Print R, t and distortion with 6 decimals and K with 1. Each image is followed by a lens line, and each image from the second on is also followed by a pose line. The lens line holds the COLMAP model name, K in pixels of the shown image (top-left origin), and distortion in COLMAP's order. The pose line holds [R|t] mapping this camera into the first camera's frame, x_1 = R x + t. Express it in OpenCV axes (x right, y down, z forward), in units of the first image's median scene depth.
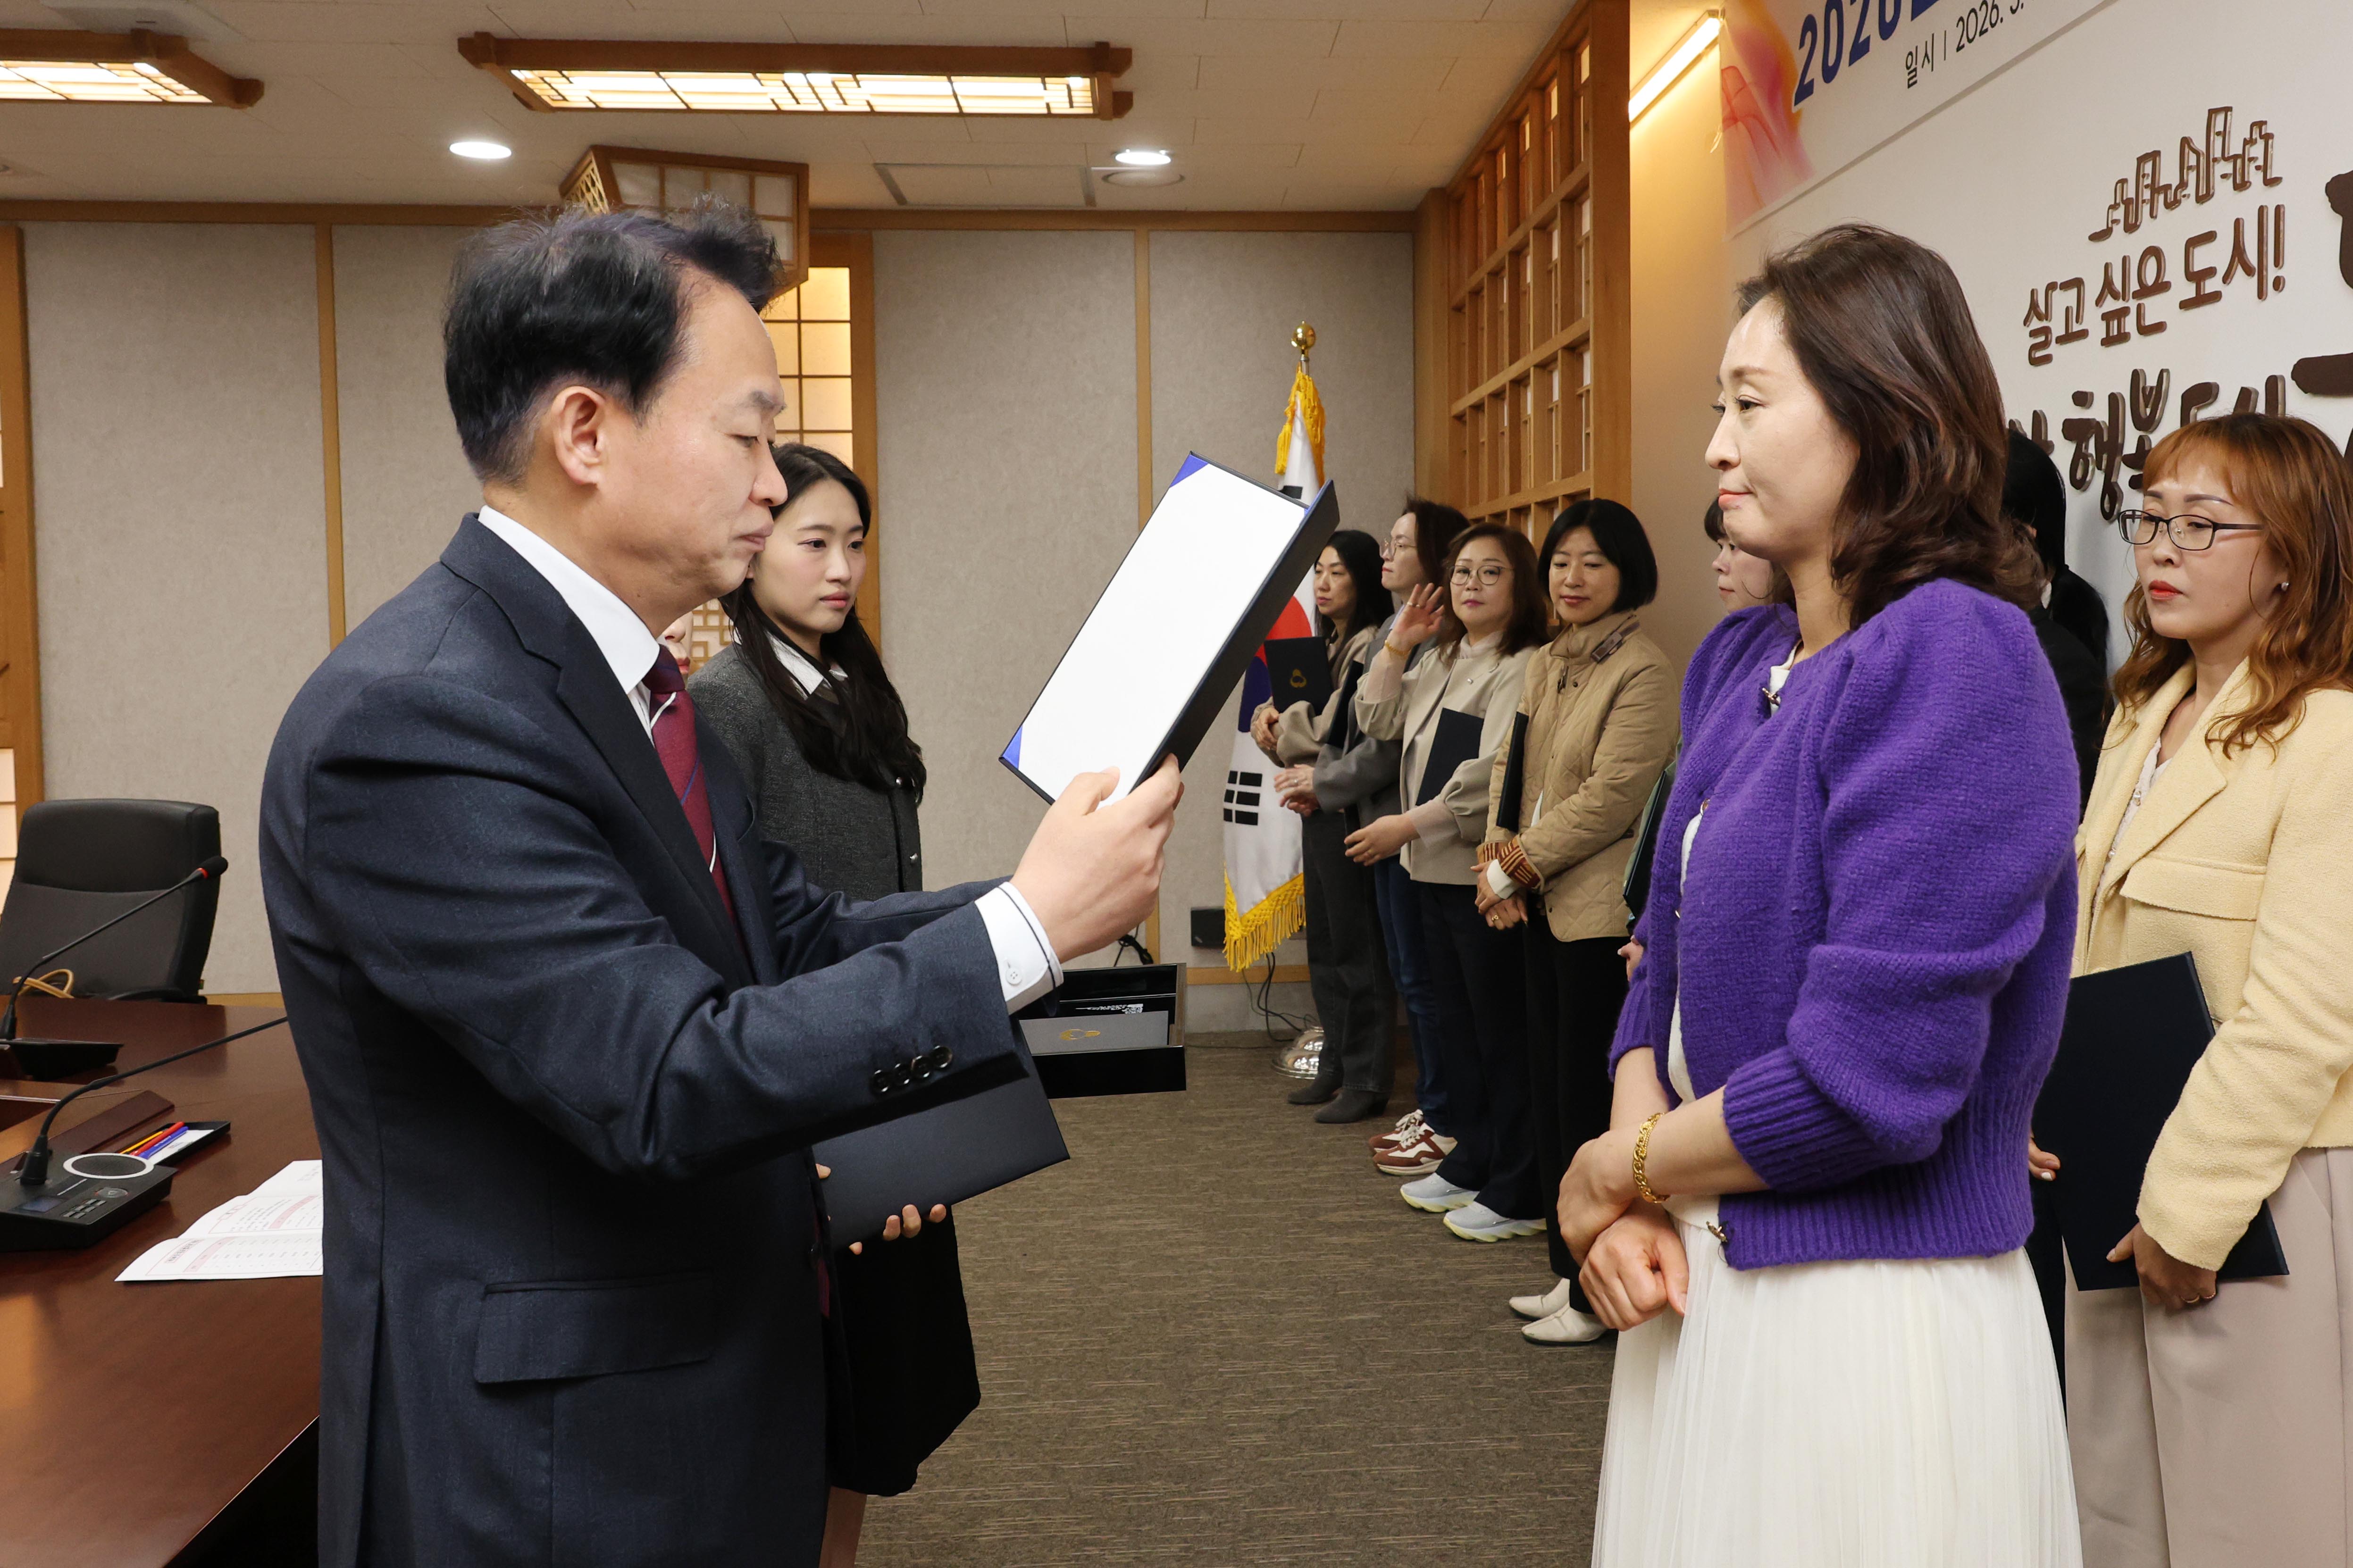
lens RADIAL K [[2014.1, 0, 1315.4], [0, 2014.1, 689.4], [0, 0, 1]] dist [0.034604, 0.001064]
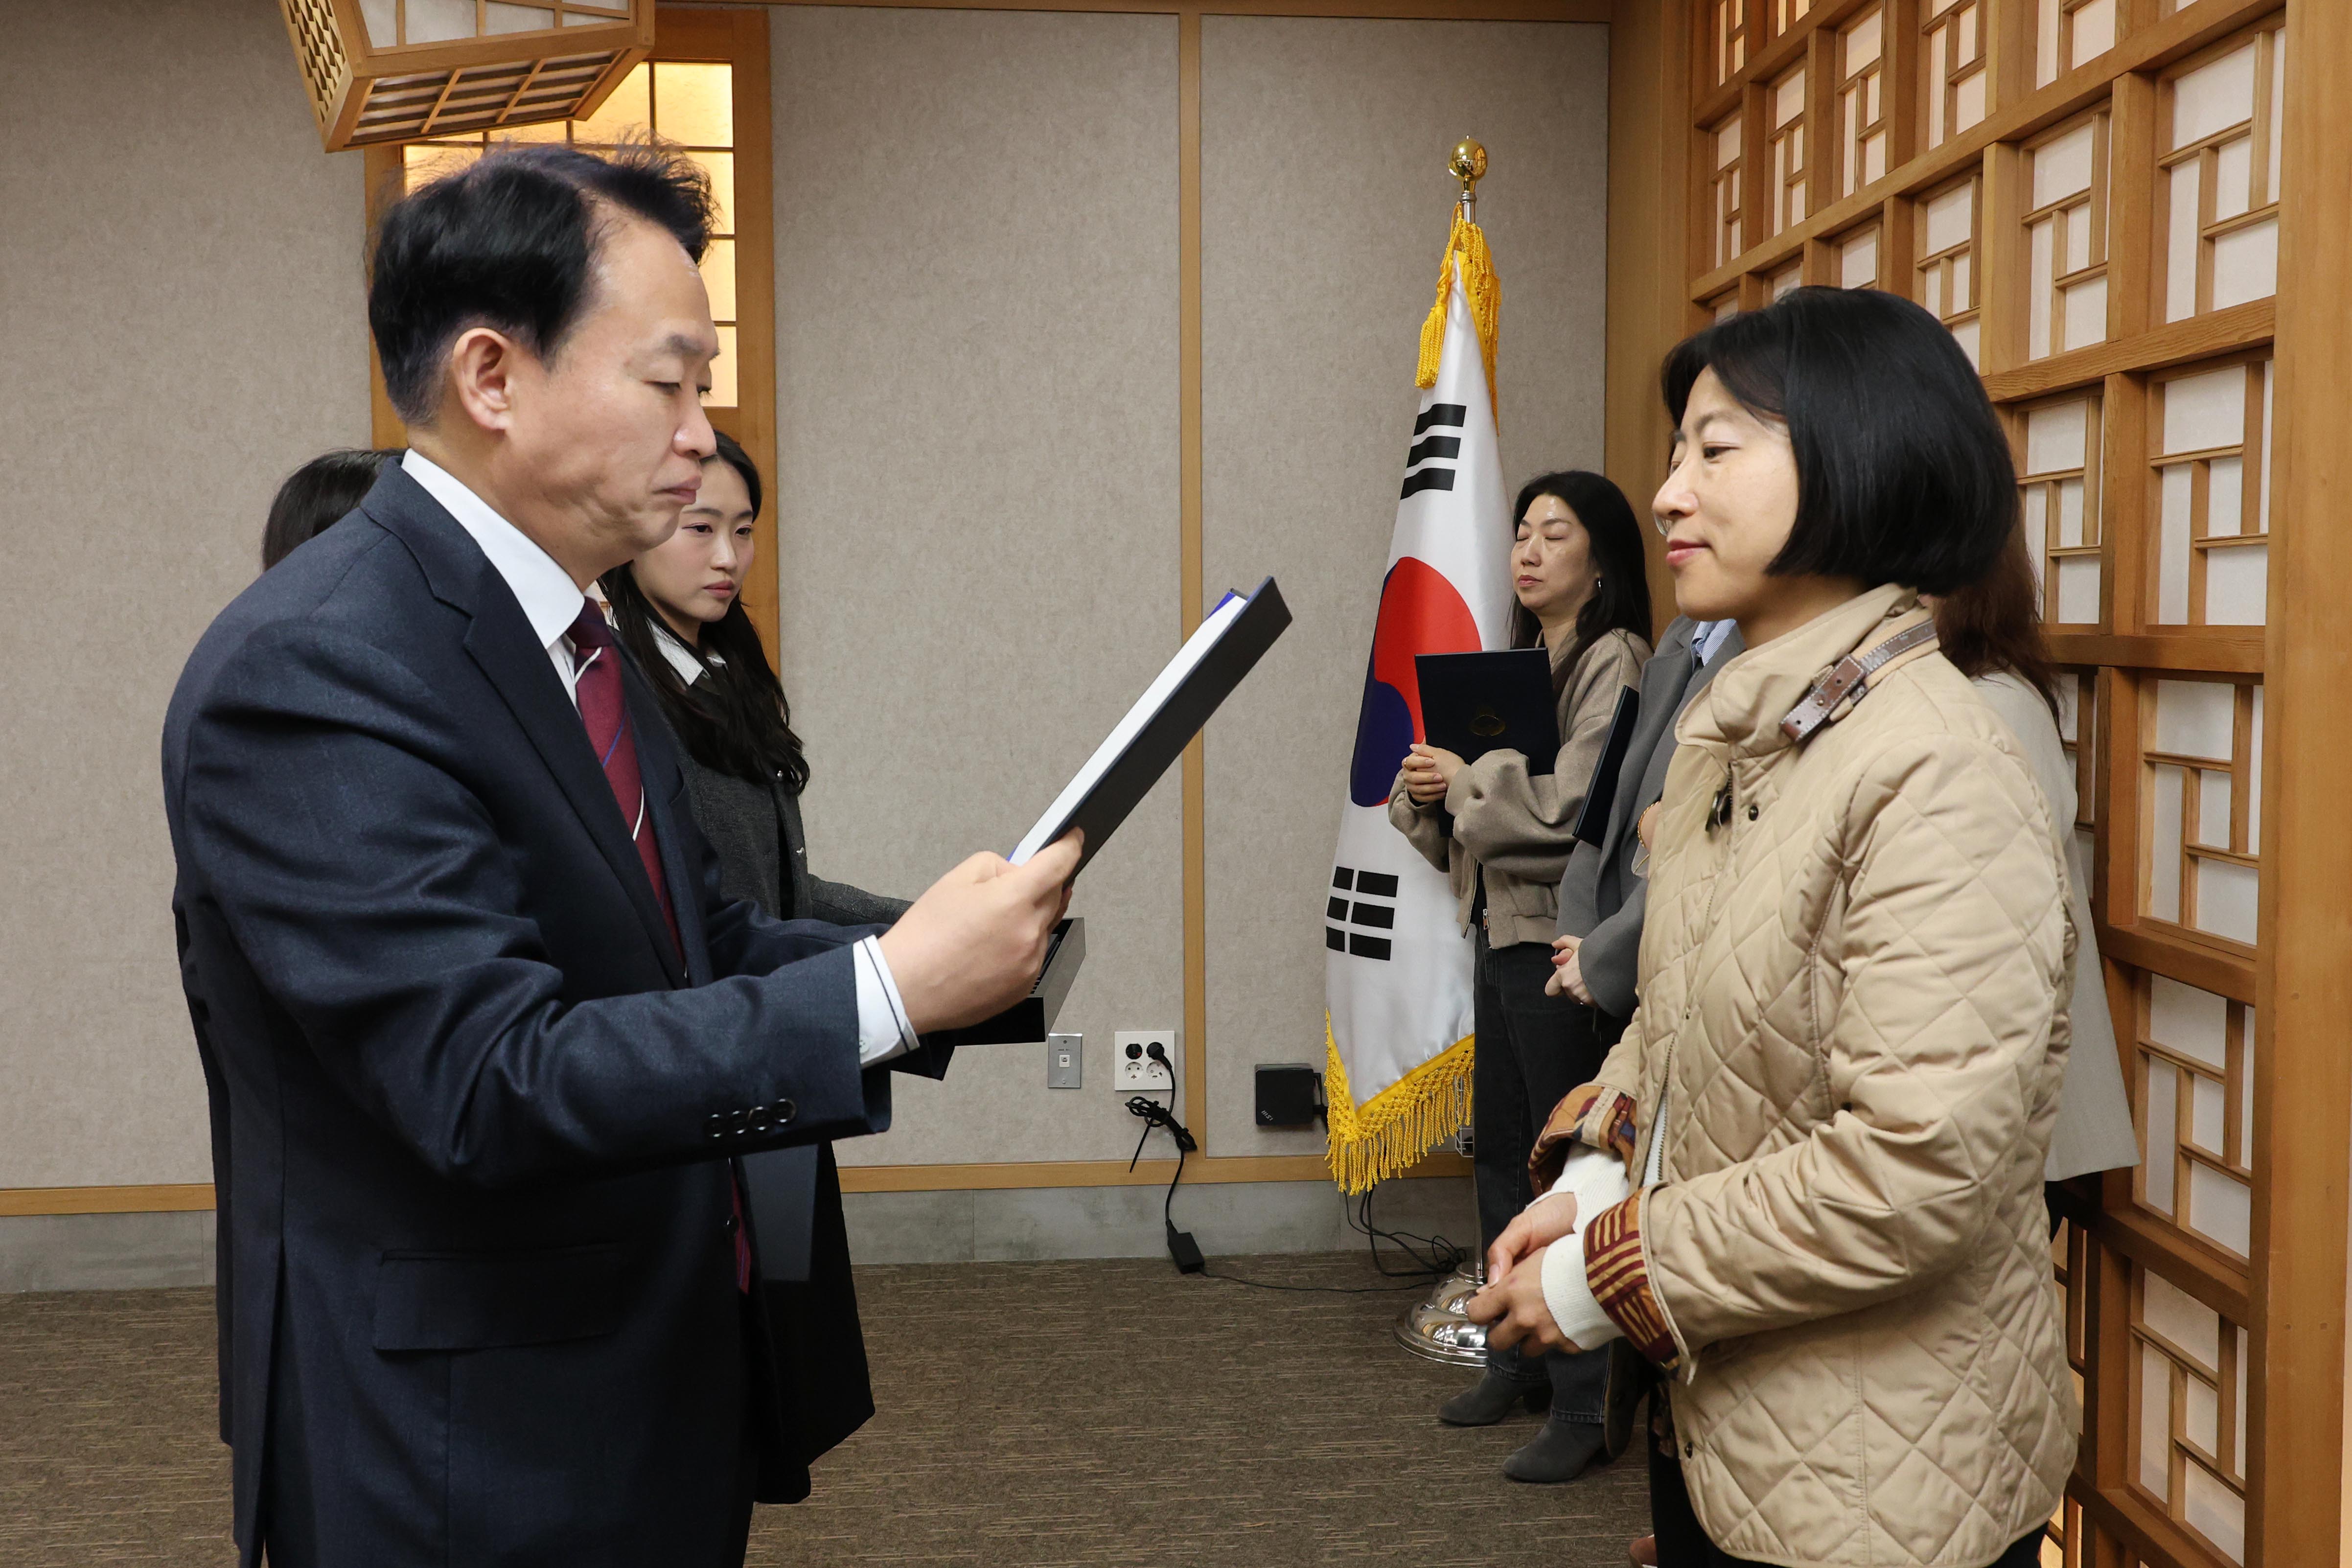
lens RADIAL K [[2068.3, 0, 1262.8], [0, 2068.3, 748.2], [0, 0, 1]] dist [0.044088, -0.012894]
pose [[0.999957, 0.009054, 0.002031, -0.084286], [-0.009089, 0.999793, 0.018176, -0.009198], [-0.001866, -0.018193, 0.999833, 0.455099]]
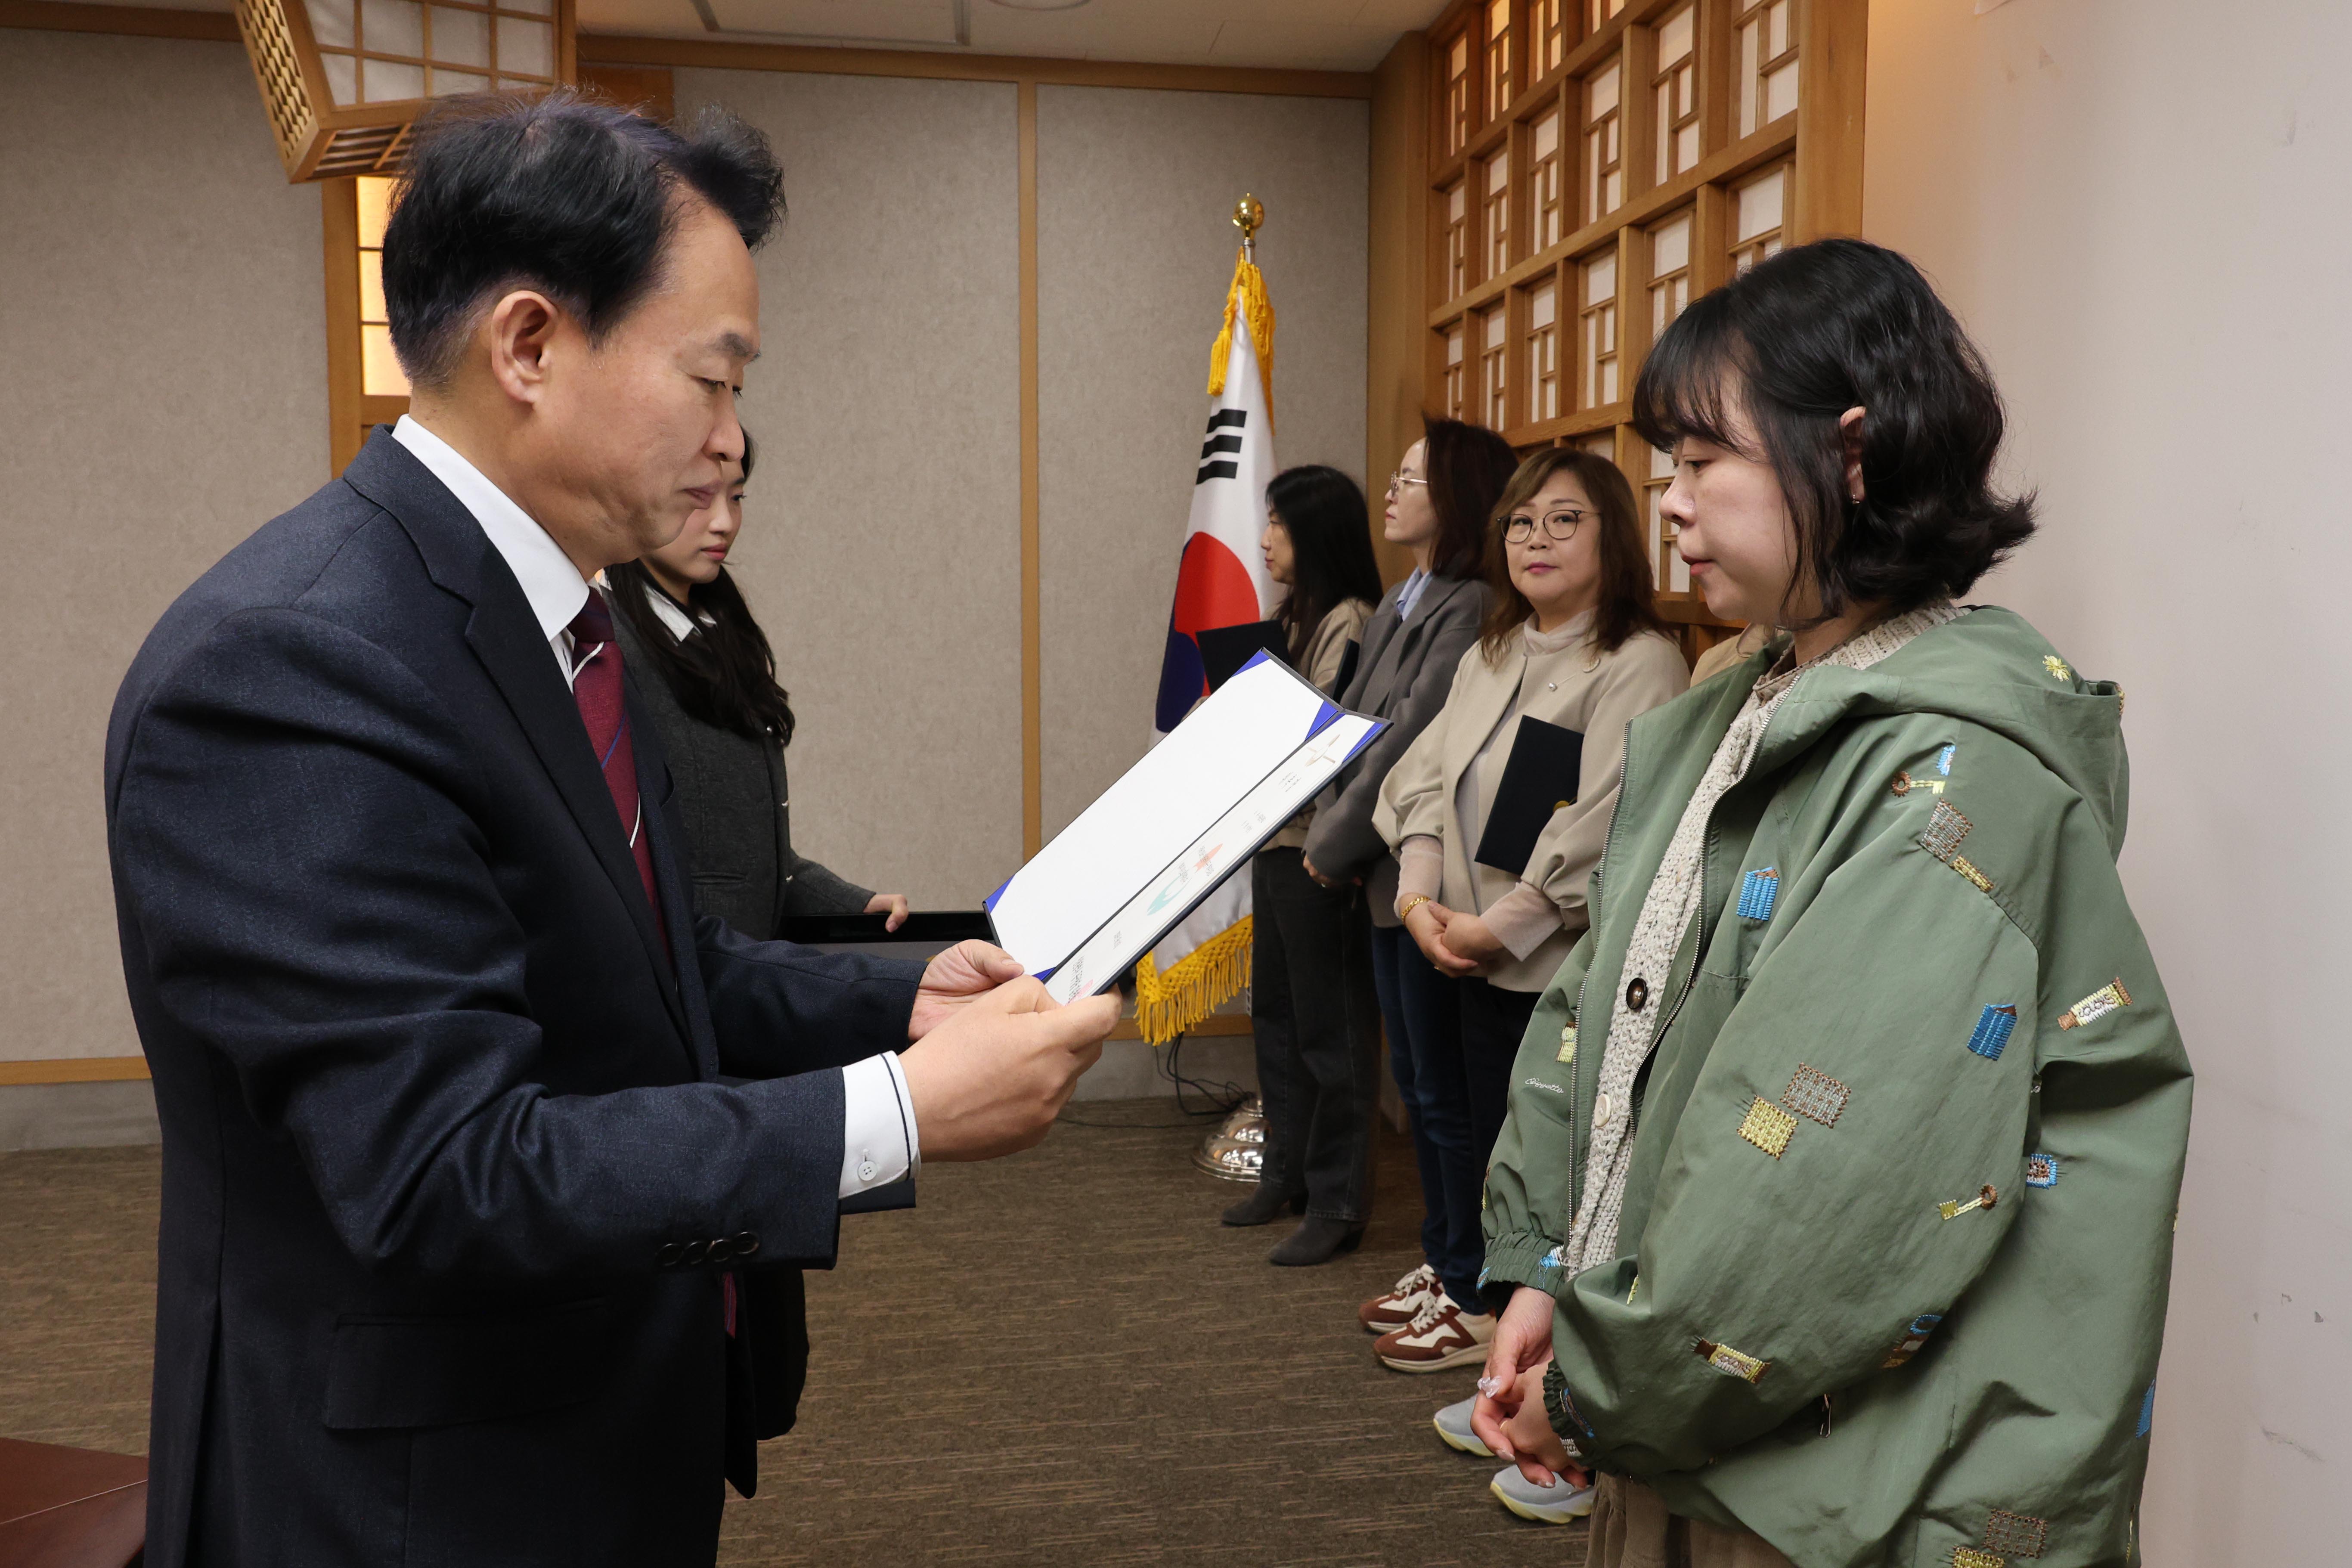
lens RADIAL K [[1828.3, 0, 1257.8], [0, 1828.3, 691.9], [0, 0, 1]] dist [0.050868, -0.002782]
pose [[0.997148, 0.009633, 0.074854, -0.065185], [-0.011260, 0.999709, 0.021343, -0.011189], [-0.074626, -0.022125, 0.996966, 0.377867]]
